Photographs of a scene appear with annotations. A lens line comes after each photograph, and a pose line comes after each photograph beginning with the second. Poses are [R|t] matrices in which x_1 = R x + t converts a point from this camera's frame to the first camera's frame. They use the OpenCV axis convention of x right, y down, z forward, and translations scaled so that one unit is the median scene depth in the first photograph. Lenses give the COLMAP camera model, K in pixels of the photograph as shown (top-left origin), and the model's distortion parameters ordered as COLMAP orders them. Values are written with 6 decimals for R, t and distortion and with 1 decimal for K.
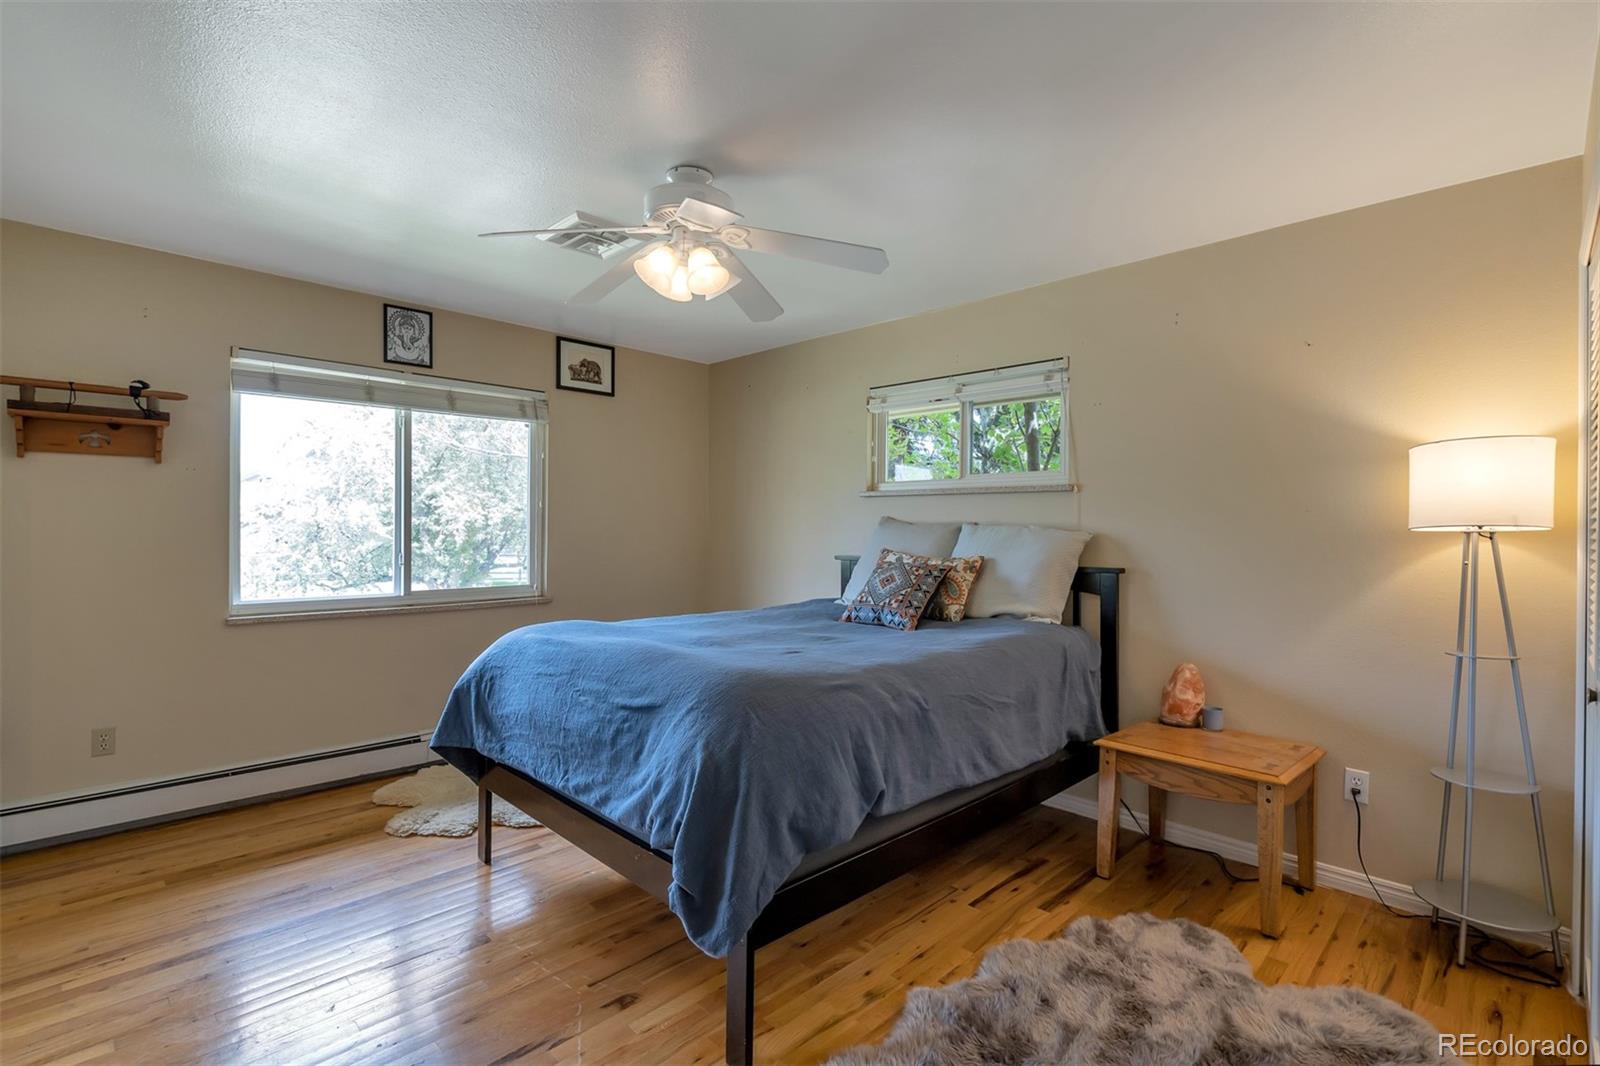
lens RADIAL K [[747.4, 0, 805.5], [0, 747.4, 538.0], [0, 0, 1]] dist [-0.003866, 0.000172]
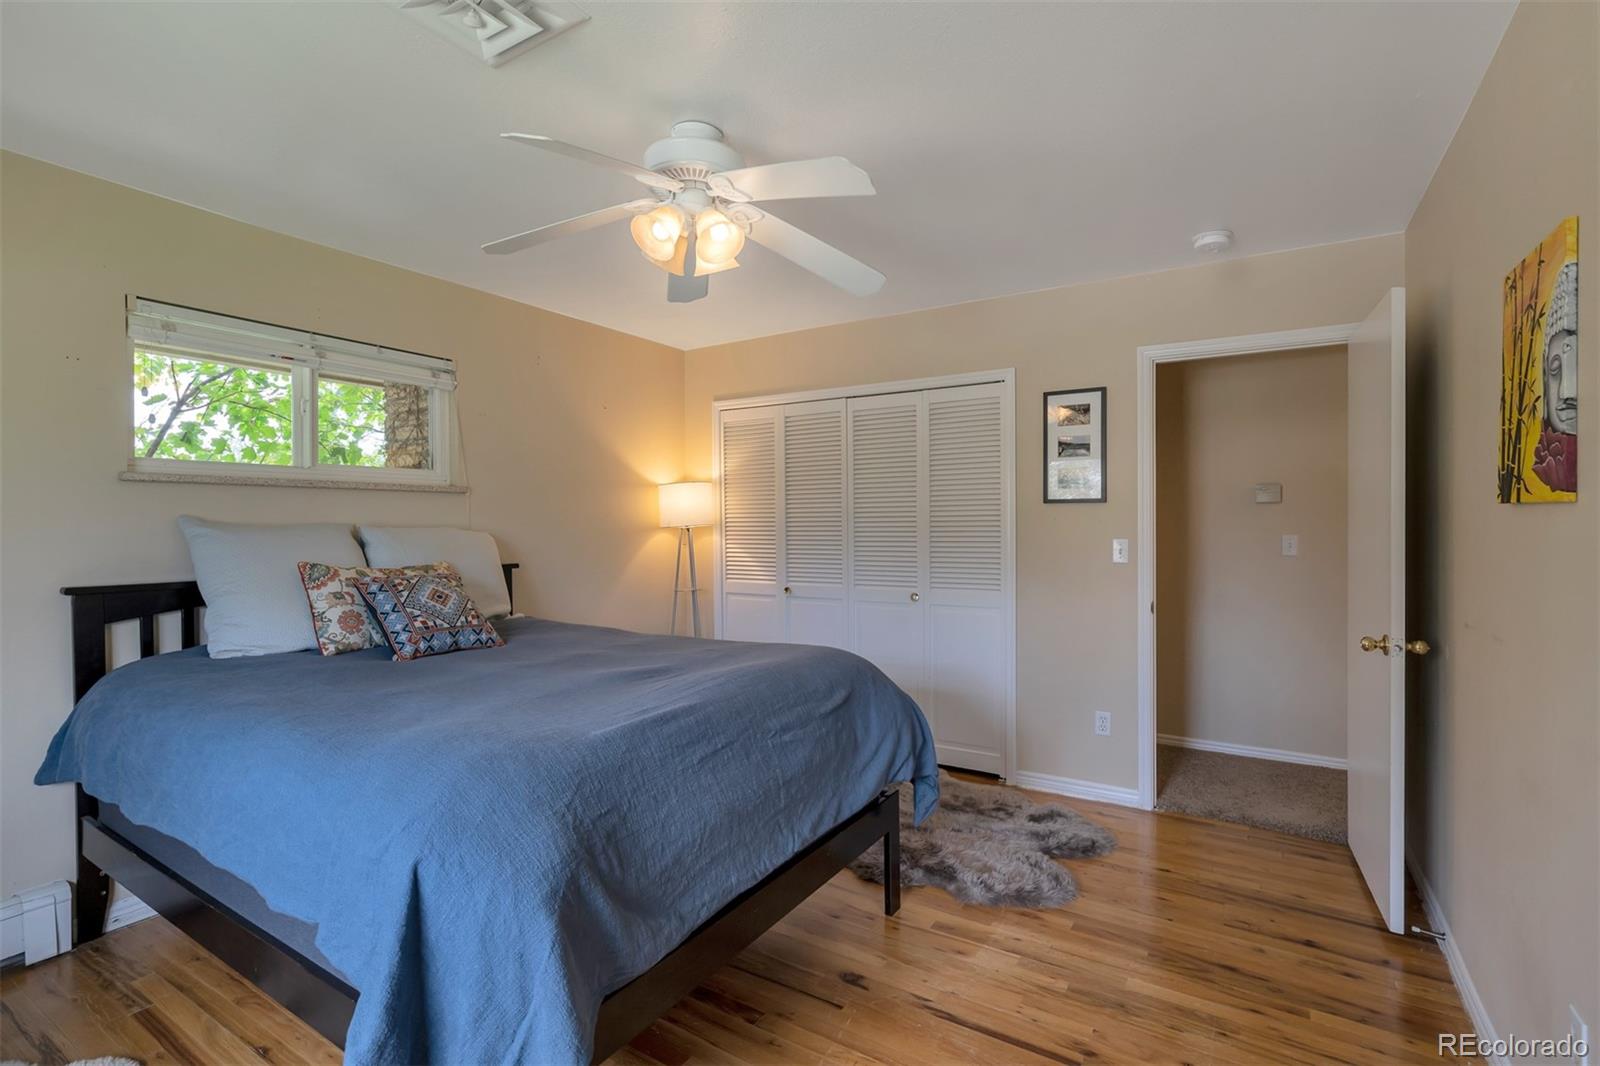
lens RADIAL K [[747.4, 0, 802.9], [0, 747.4, 523.4], [0, 0, 1]] dist [-0.003866, 0.000172]
pose [[-0.222809, -0.010184, 0.974809, -0.786422], [0.017367, 0.999745, 0.014414, -0.028623], [-0.974707, 0.020141, -0.222576, 0.808666]]
